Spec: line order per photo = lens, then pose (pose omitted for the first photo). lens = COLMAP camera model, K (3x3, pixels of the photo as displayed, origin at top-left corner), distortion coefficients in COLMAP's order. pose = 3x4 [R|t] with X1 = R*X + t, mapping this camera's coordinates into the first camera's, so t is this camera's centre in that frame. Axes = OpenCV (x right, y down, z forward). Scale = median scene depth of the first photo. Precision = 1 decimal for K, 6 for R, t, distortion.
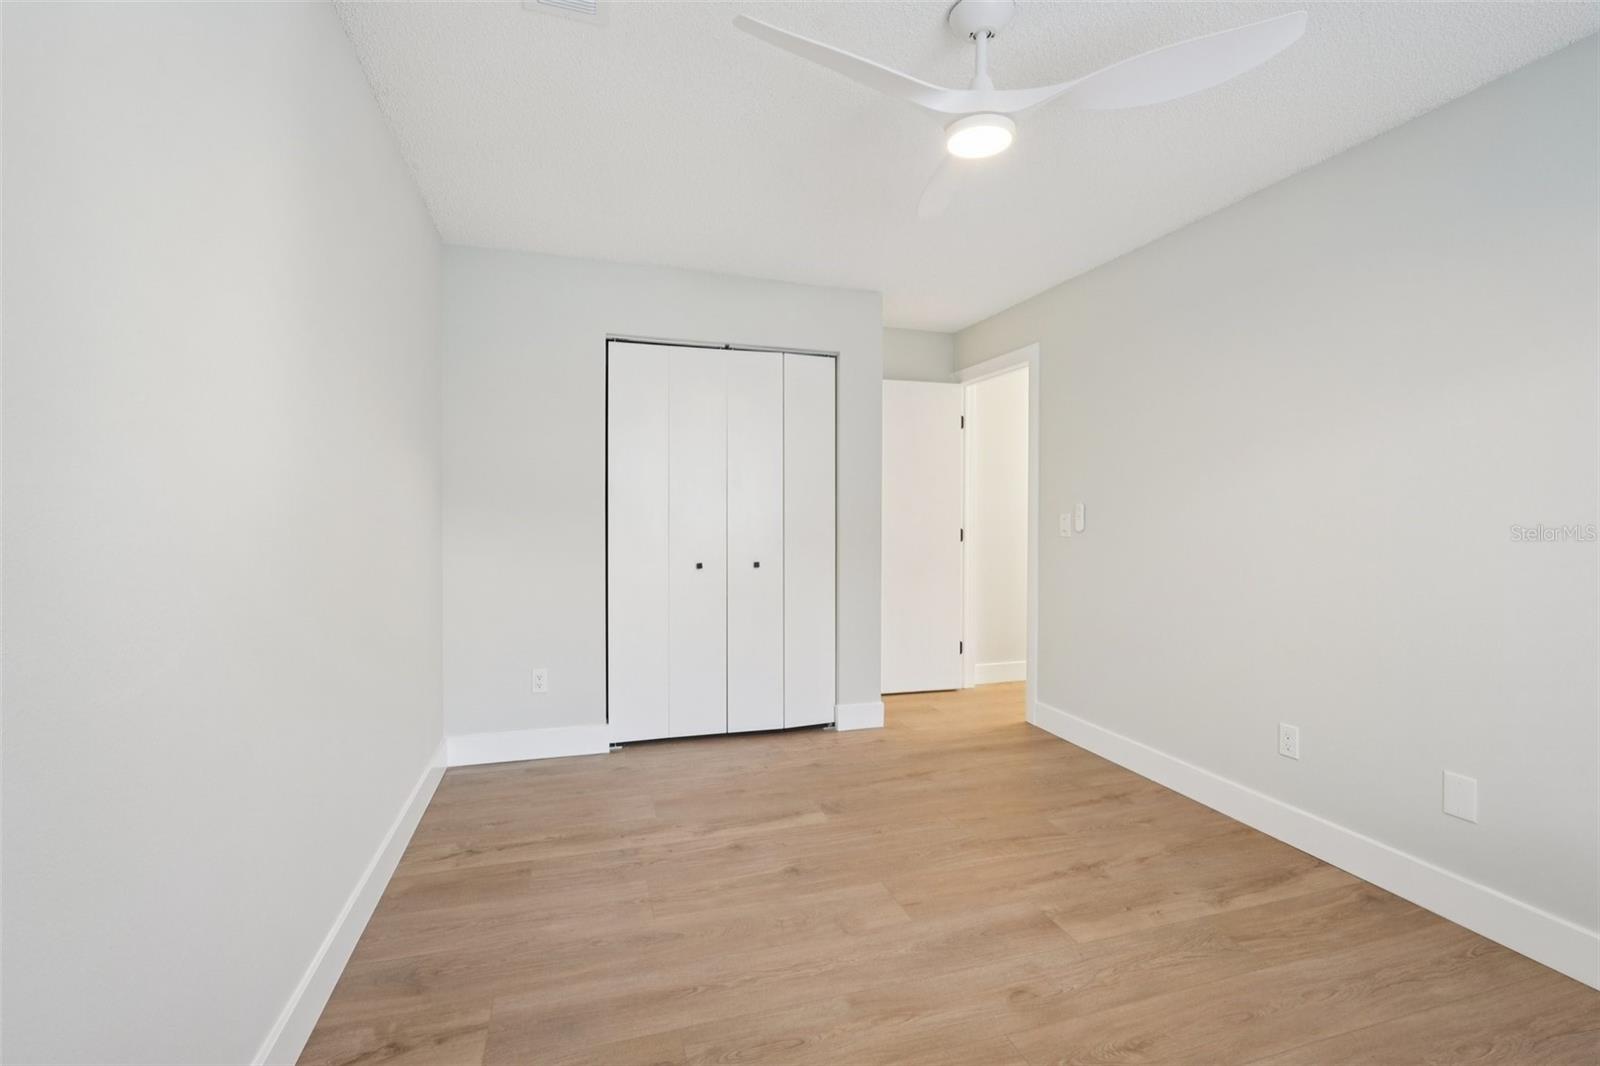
lens RADIAL K [[689.5, 0, 800.0], [0, 689.5, 533.0], [0, 0, 1]] dist [-0.002476, -0.000034]
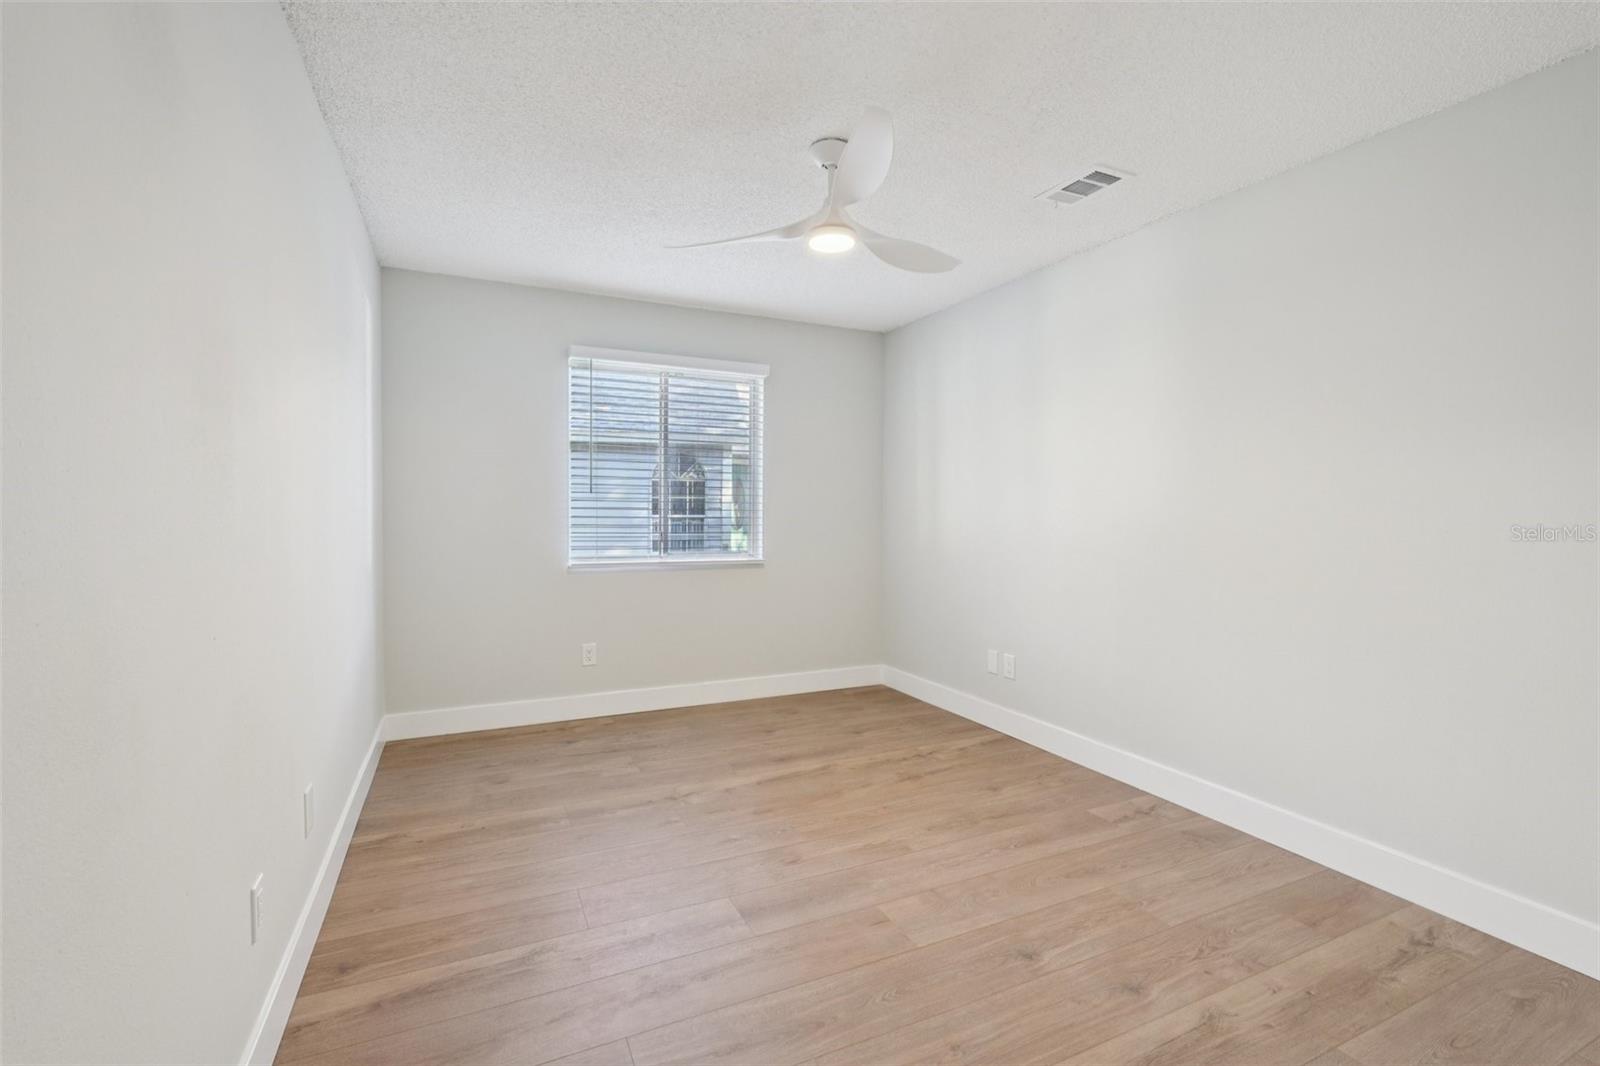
lens RADIAL K [[689.5, 0, 800.0], [0, 689.5, 533.0], [0, 0, 1]] dist [-0.002476, -0.000034]
pose [[-0.989990, -0.008170, -0.140898, 0.417277], [-0.016344, 0.998243, 0.056950, -0.055767], [0.140185, 0.058683, -0.988385, 1.926178]]
